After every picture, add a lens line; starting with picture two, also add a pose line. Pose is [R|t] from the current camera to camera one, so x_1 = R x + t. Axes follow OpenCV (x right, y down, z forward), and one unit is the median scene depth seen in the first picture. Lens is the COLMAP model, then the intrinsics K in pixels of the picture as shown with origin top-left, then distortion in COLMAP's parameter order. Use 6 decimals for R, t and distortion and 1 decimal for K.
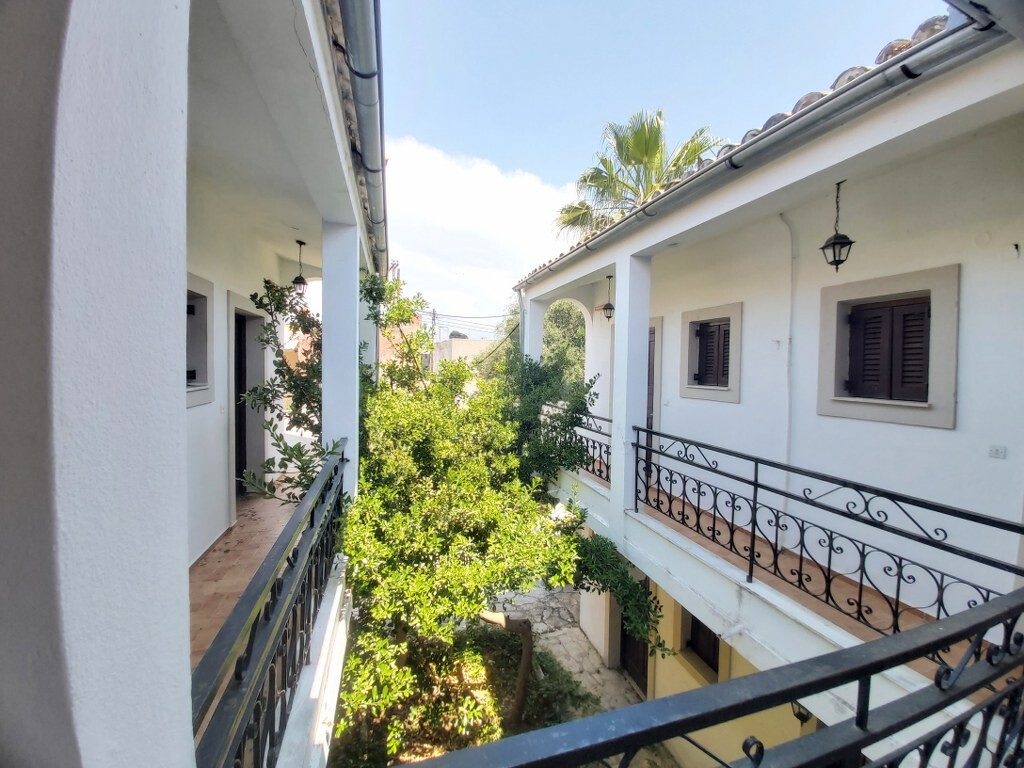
lens RADIAL K [[409.6, 0, 514.1], [0, 409.6, 376.7], [0, 0, 1]] dist [0.007715, -0.001081]
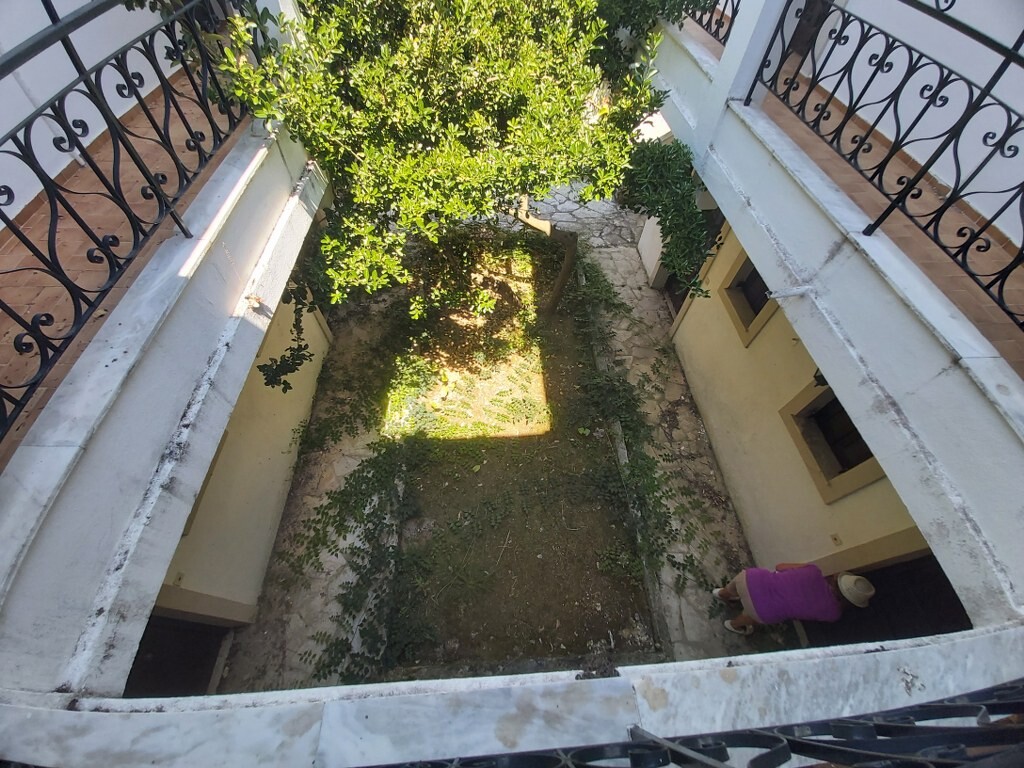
lens RADIAL K [[409.6, 0, 508.8], [0, 409.6, 381.8], [0, 0, 1]] dist [0.007715, -0.001081]
pose [[0.970061, 0.207421, -0.126324, 0.093023], [-0.029360, 0.616497, 0.786810, 0.085796], [0.241079, -0.759545, 0.604130, 0.170828]]
